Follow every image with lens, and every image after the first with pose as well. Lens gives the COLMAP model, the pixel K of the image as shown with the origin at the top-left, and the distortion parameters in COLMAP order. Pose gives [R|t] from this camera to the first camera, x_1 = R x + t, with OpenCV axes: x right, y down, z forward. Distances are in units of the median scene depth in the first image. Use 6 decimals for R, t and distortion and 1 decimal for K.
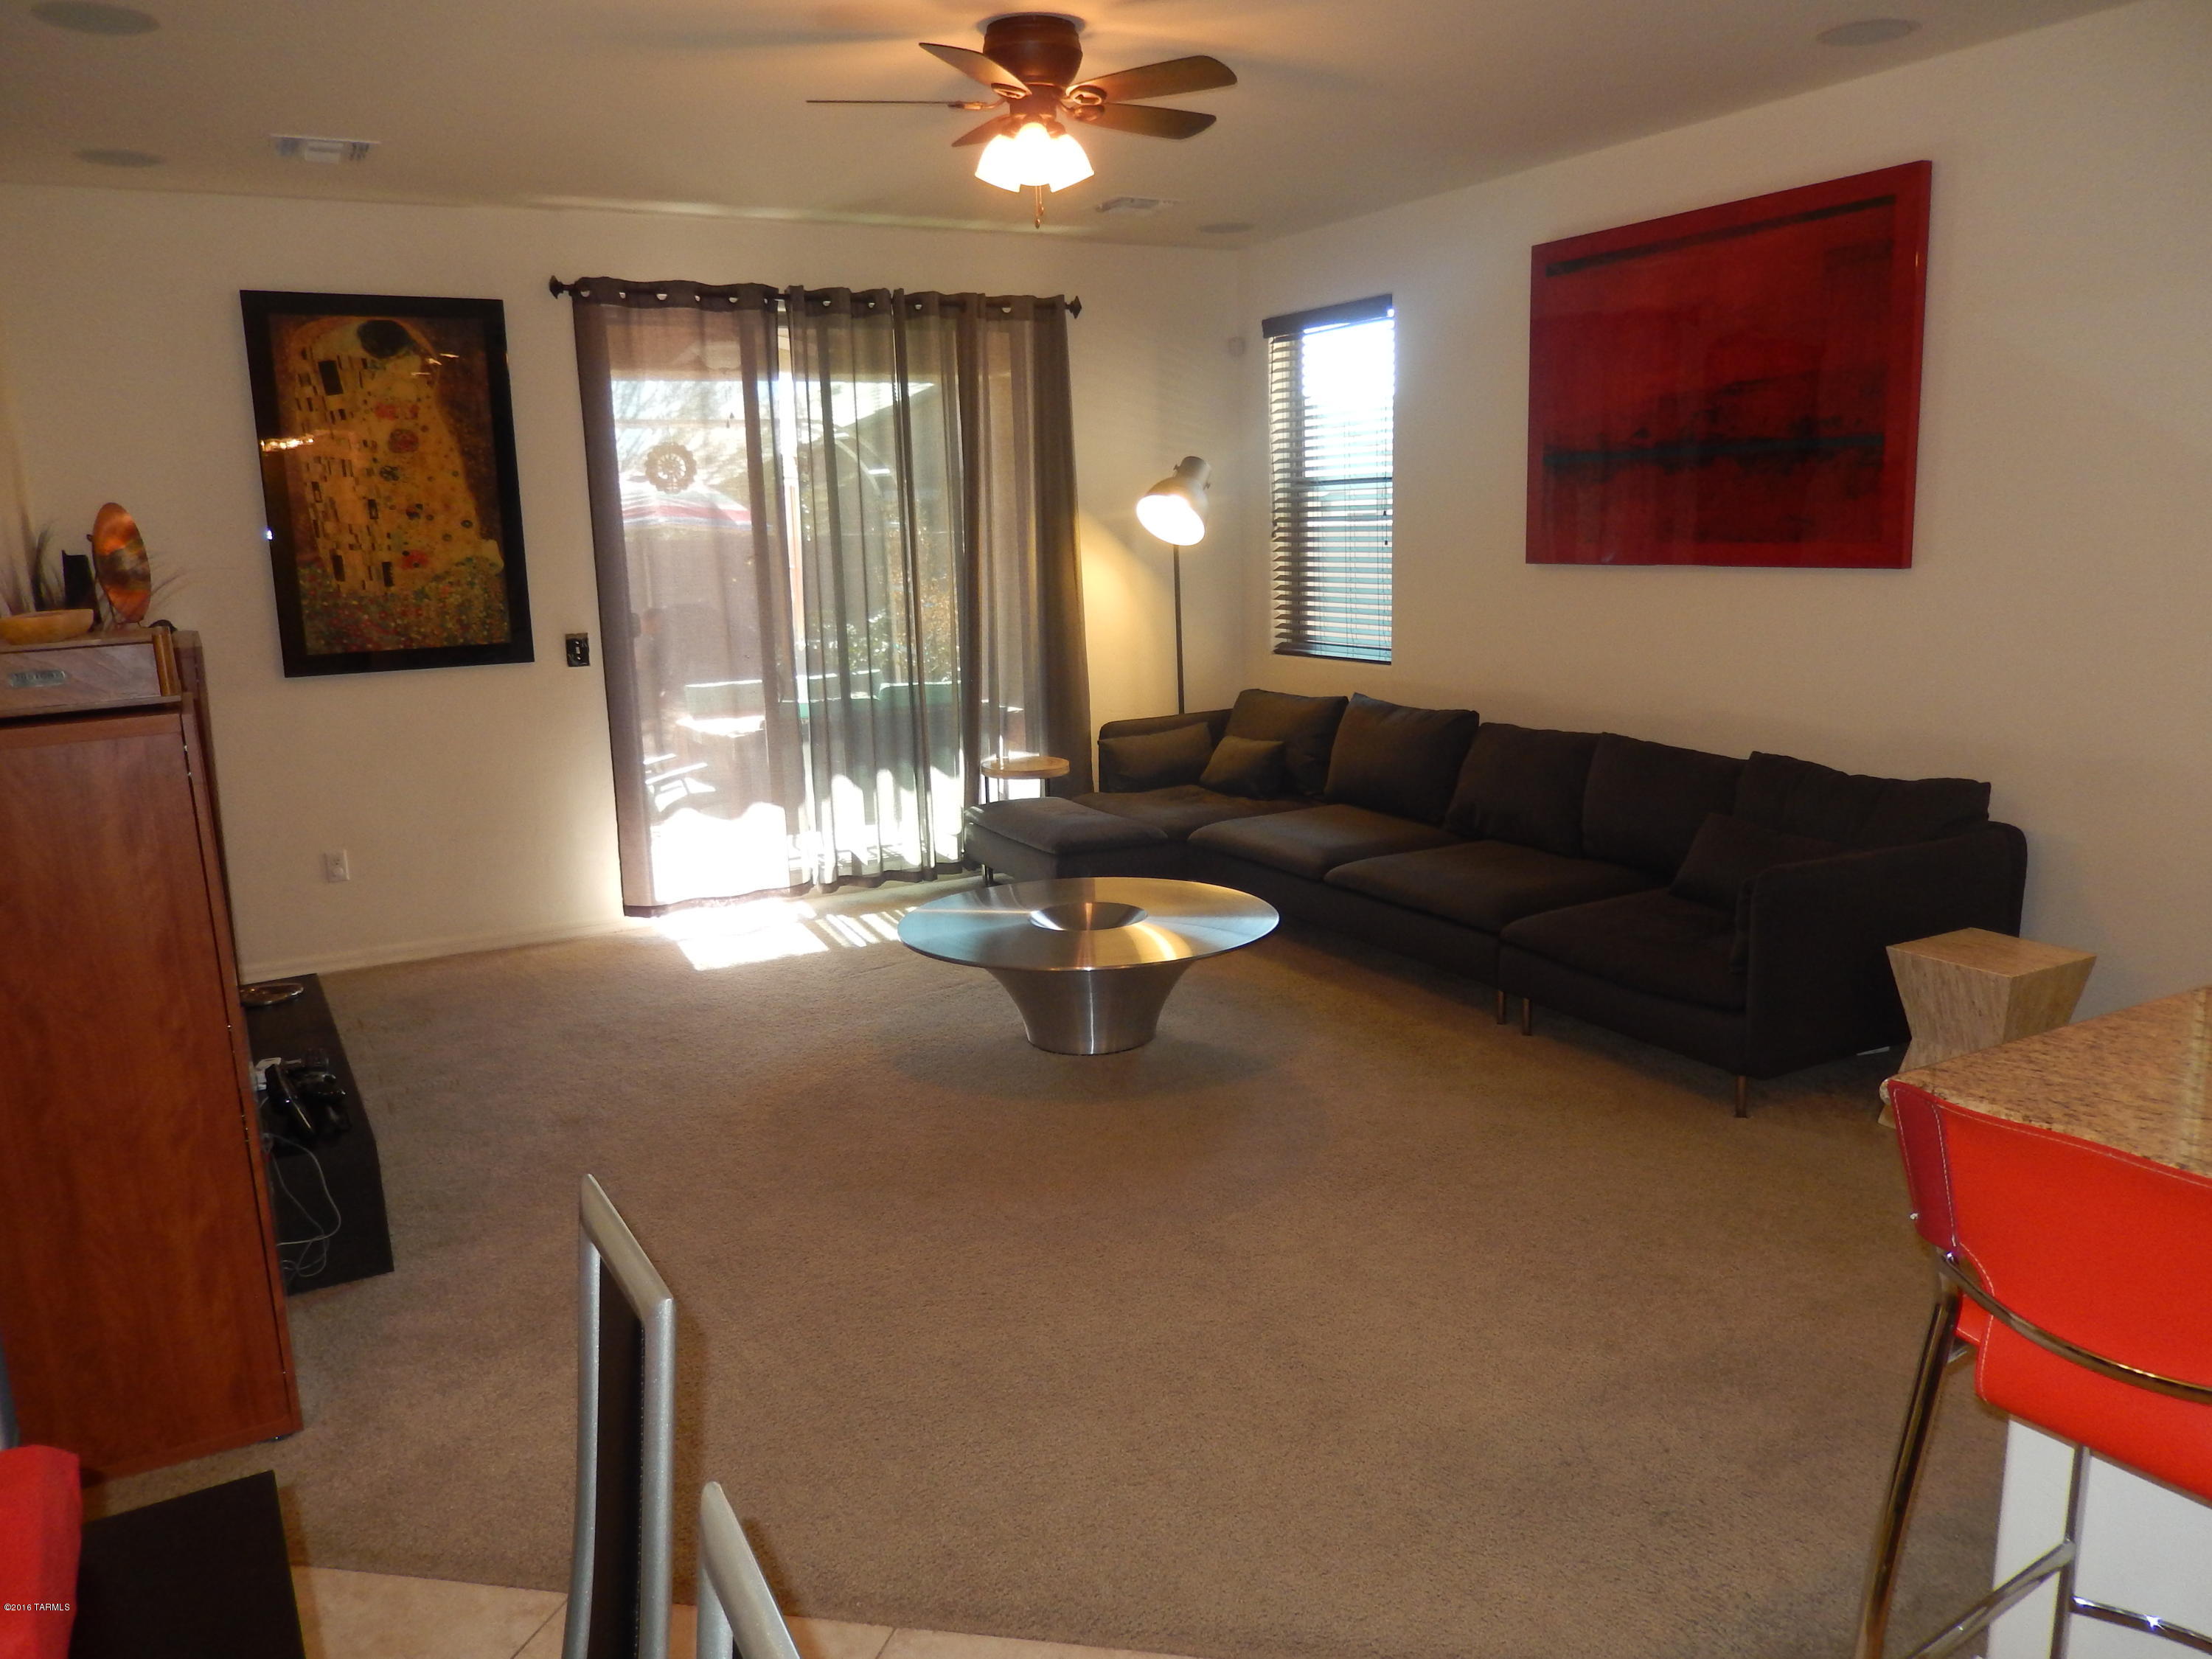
lens RADIAL K [[1648.8, 0, 1093.6], [0, 1648.8, 824.5], [0, 0, 1]] dist [-0.003062, -0.013243]
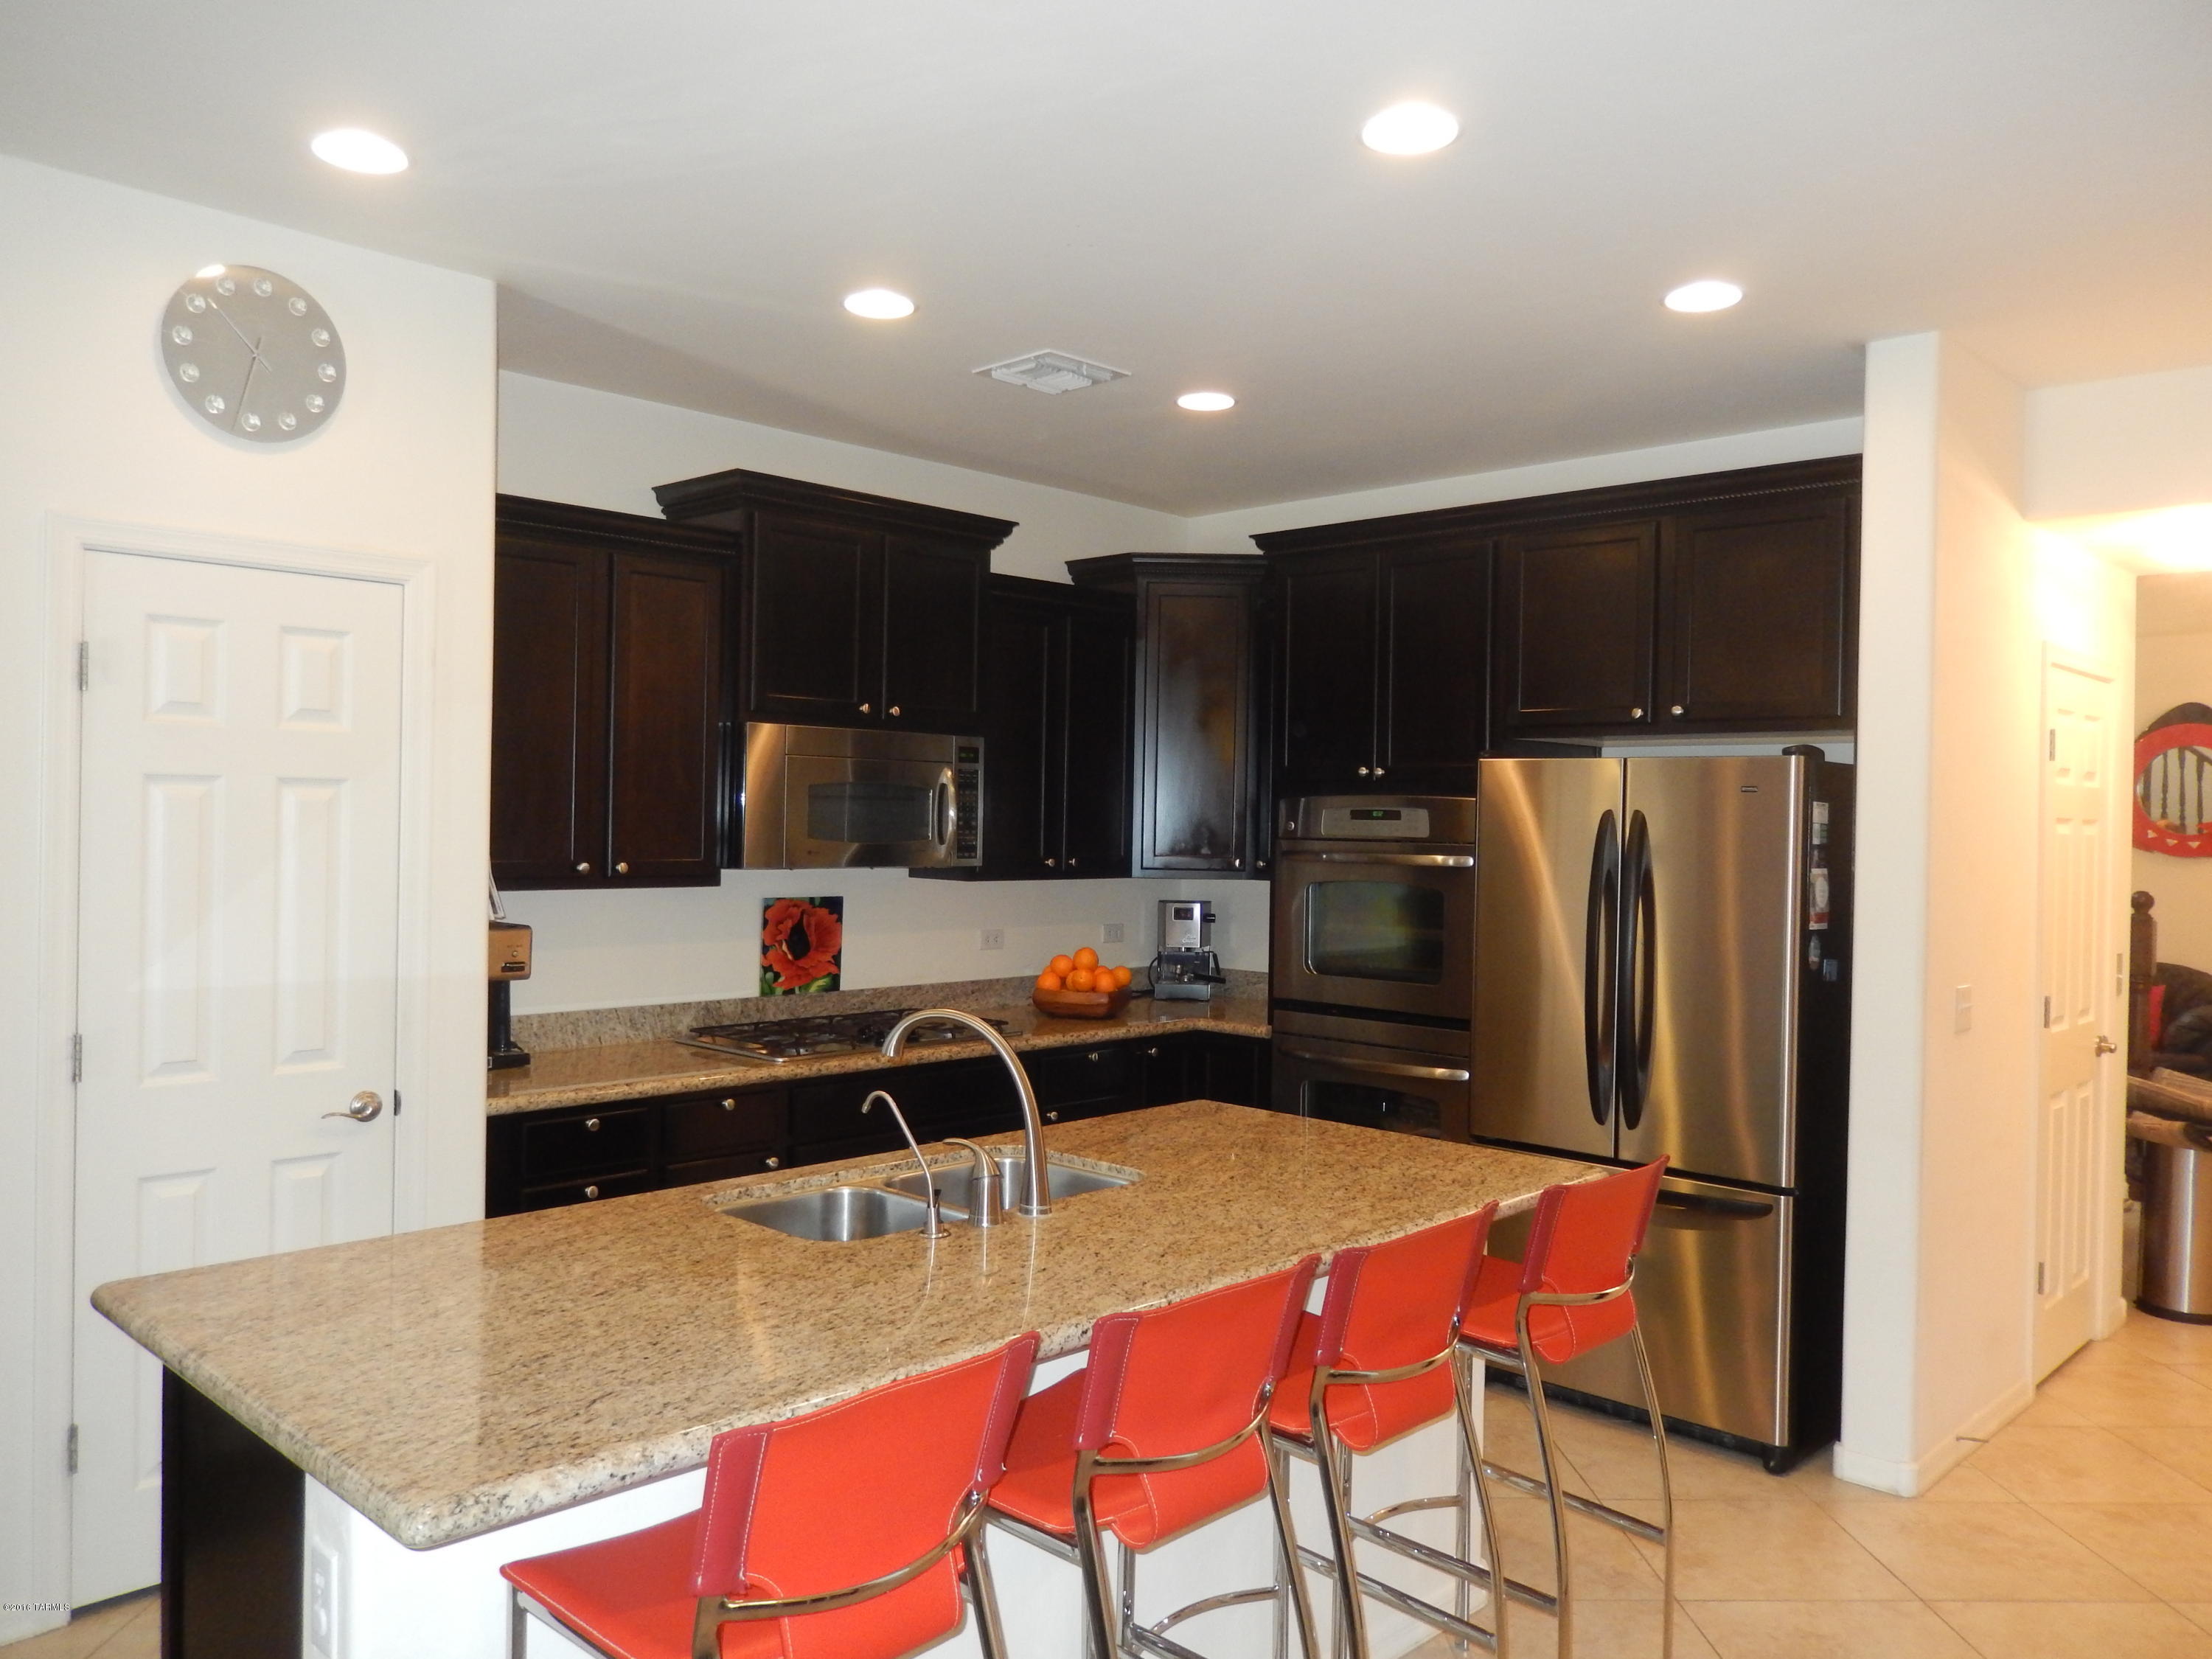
lens RADIAL K [[1648.8, 0, 1101.6], [0, 1648.8, 821.8], [0, 0, 1]] dist [-0.003062, -0.013243]
pose [[-0.297788, 0.025443, 0.954293, -0.133068], [0.172685, 0.984589, 0.027636, -0.048300], [-0.938883, 0.173022, -0.297593, 0.274350]]
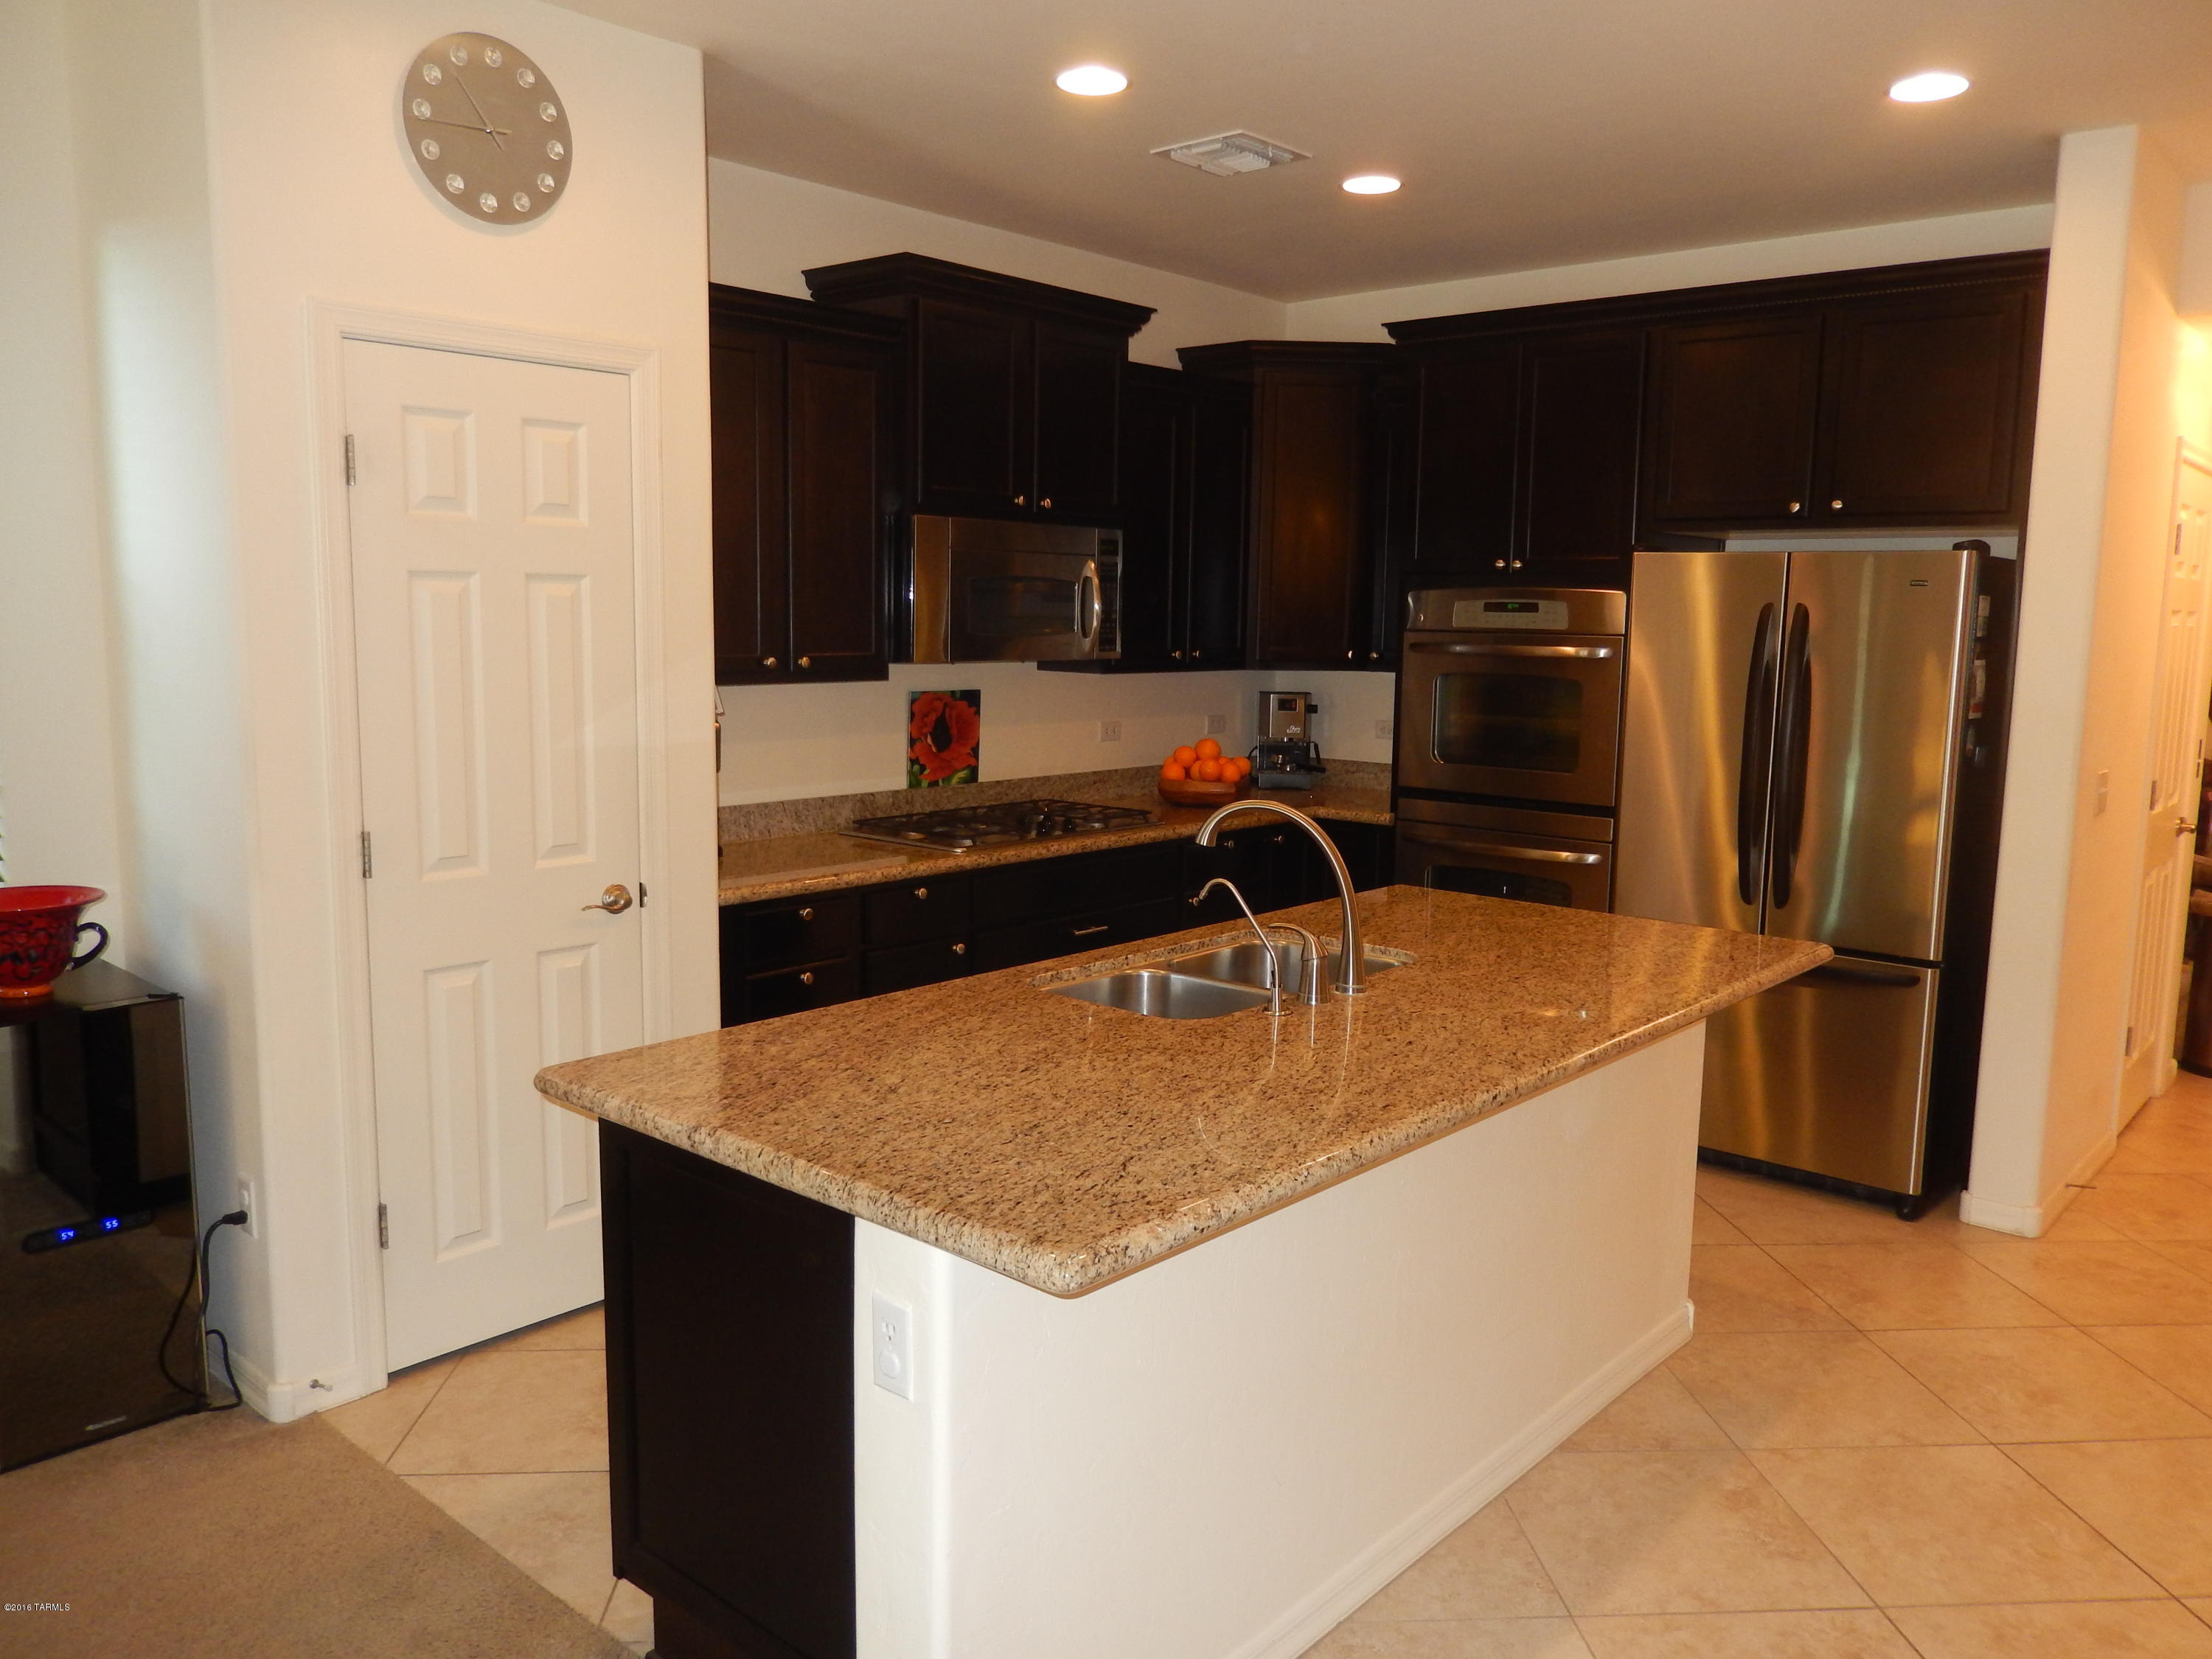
lens RADIAL K [[1648.8, 0, 1100.4], [0, 1648.8, 821.6], [0, 0, 1]] dist [-0.003062, -0.013243]
pose [[-0.341466, -0.094132, 0.935169, -0.110825], [0.172847, 0.971714, 0.160924, -0.071473], [-0.923864, 0.216591, -0.315537, 0.386856]]
